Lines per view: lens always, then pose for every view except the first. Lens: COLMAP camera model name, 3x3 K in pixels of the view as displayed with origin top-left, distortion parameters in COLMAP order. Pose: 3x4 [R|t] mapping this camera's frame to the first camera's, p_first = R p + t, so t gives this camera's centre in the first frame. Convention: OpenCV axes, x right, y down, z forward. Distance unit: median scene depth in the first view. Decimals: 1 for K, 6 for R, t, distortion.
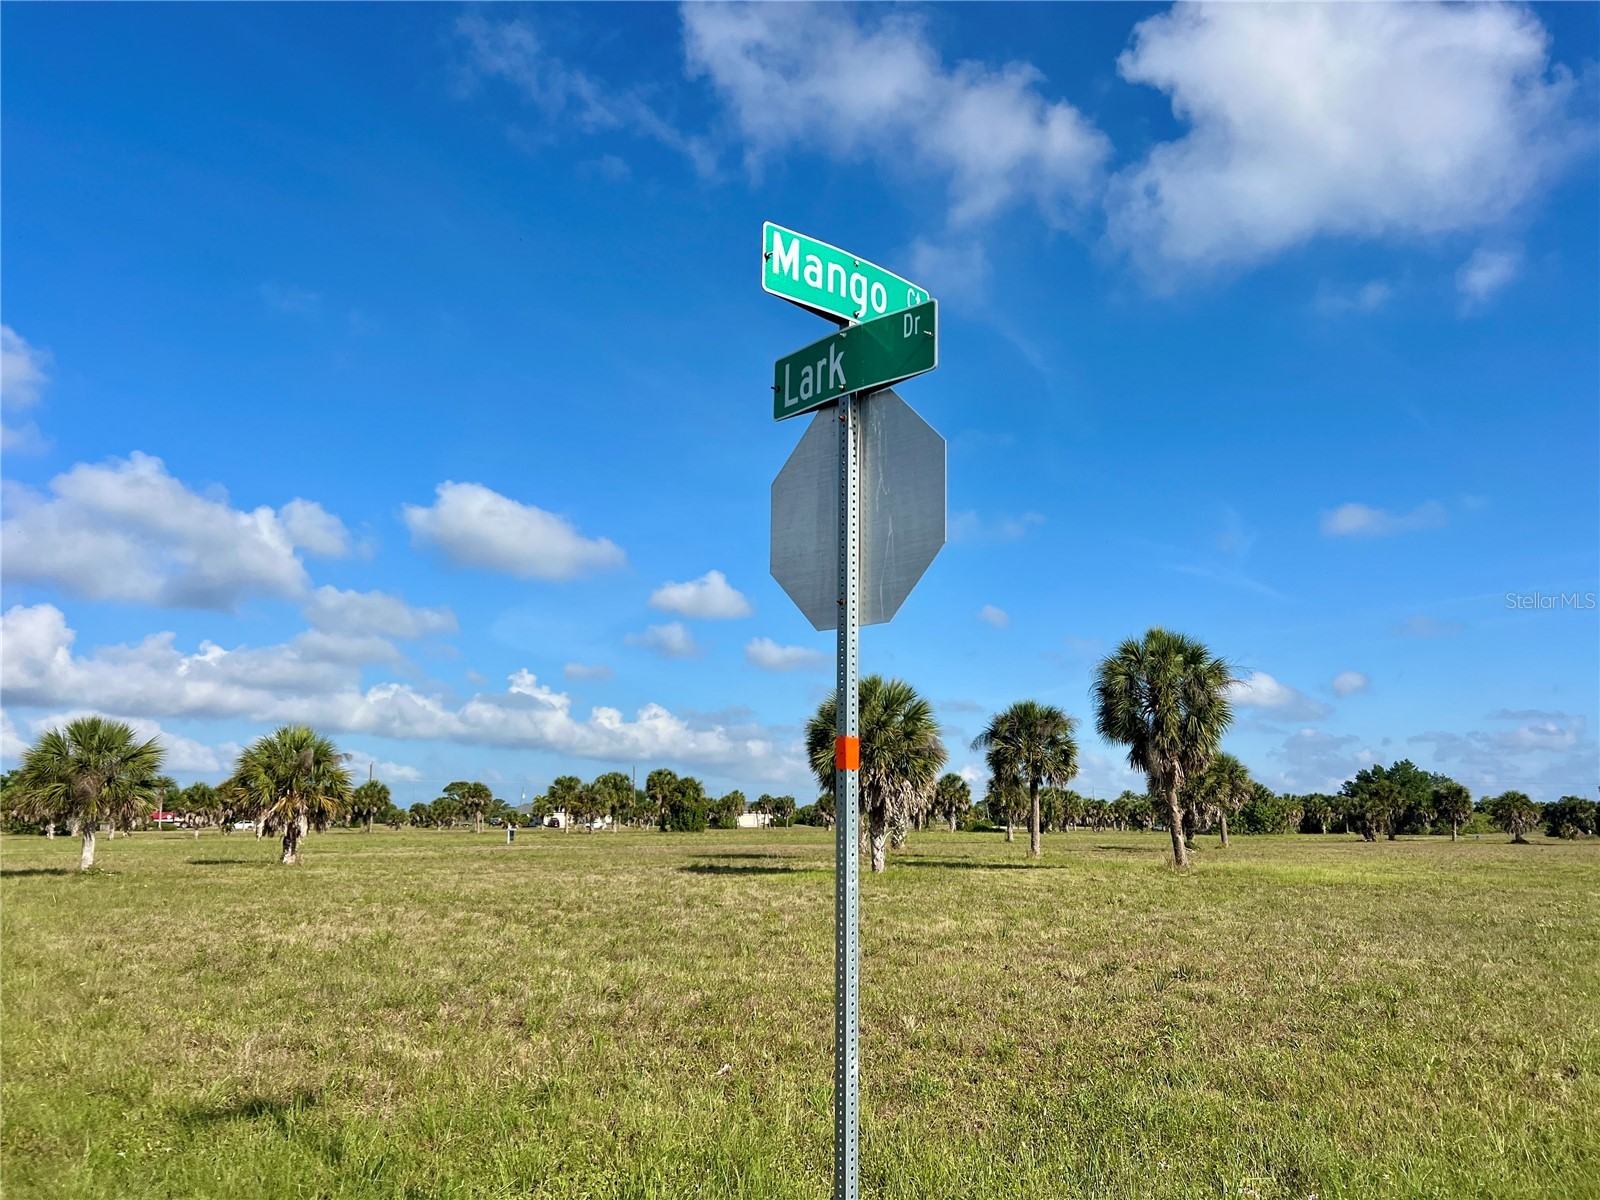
lens RADIAL K [[1184.5, 0, 795.9], [0, 1184.5, 632.4], [0, 0, 1]] dist [0.060480, -0.079534]
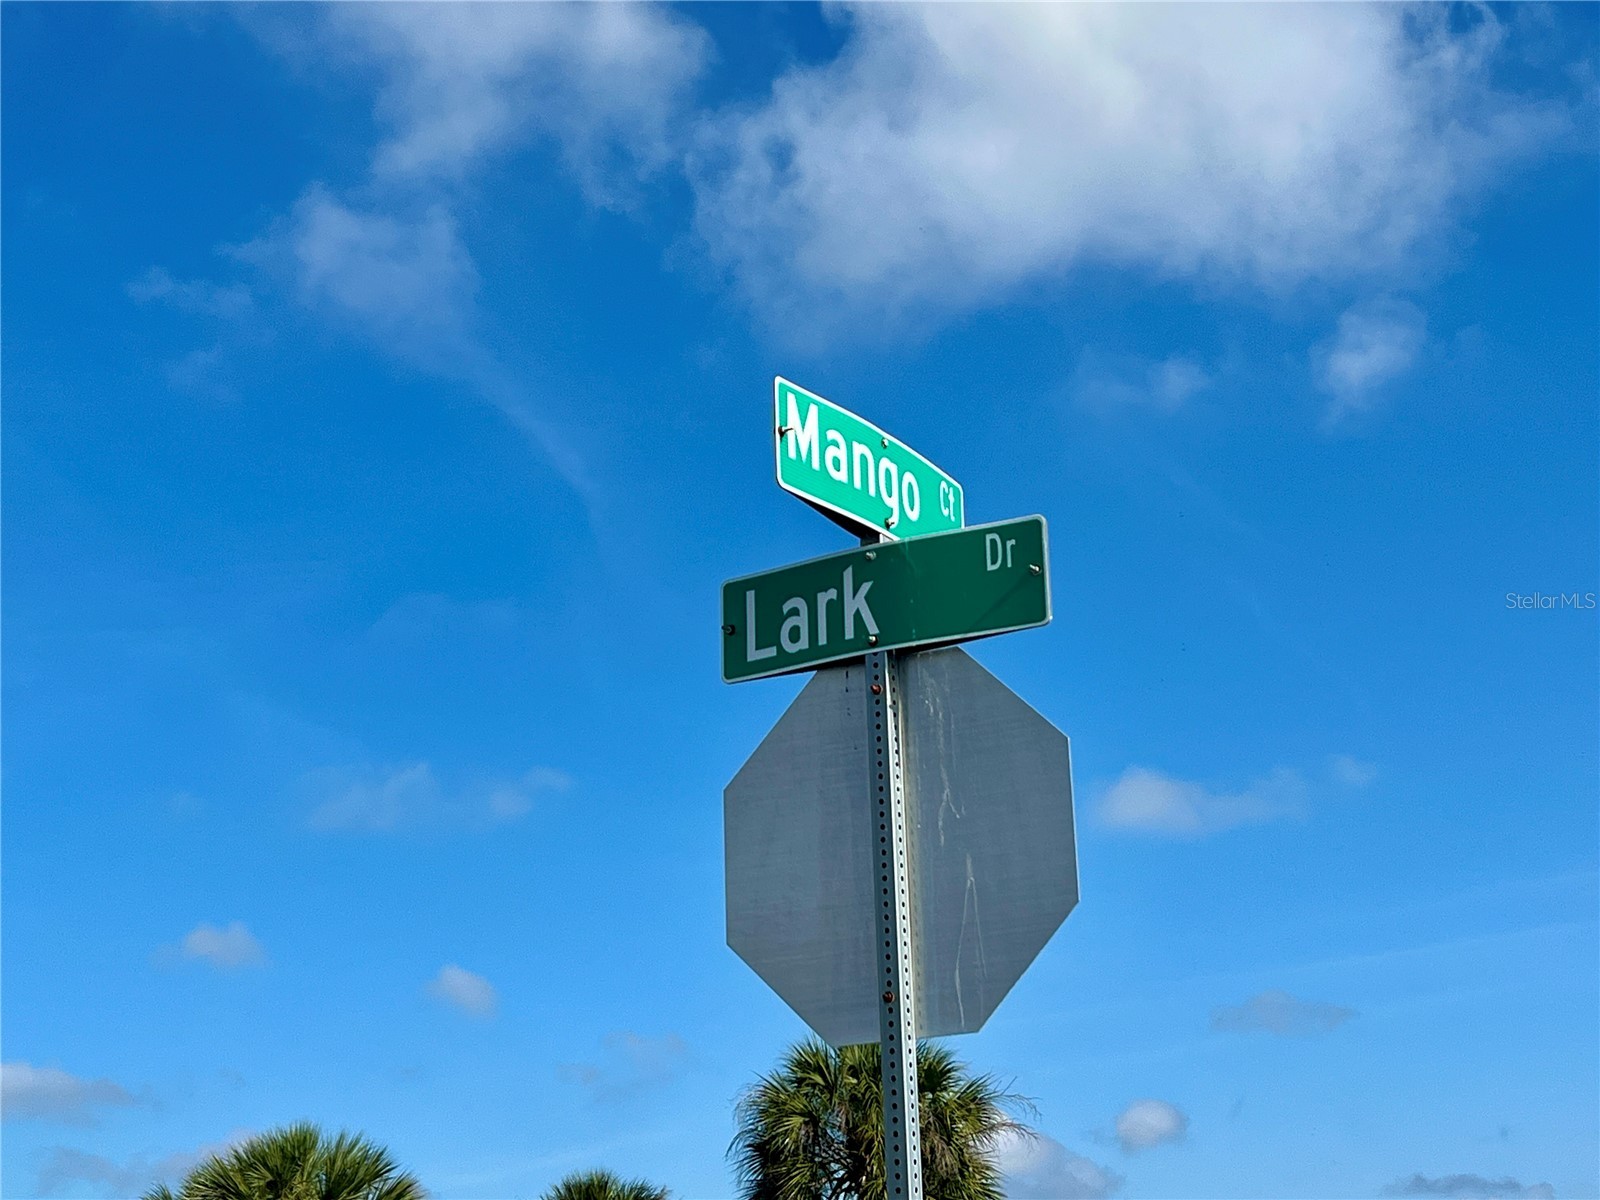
lens RADIAL K [[2528.4, 0, 800.0], [0, 2528.4, 600.0], [0, 0, 1]] dist [0.104673, -0.059278]
pose [[0.956126, 0.044823, 0.289507, -0.371756], [0.003675, 0.986313, -0.164843, -0.011353], [-0.292933, 0.158674, 0.942875, -0.220701]]
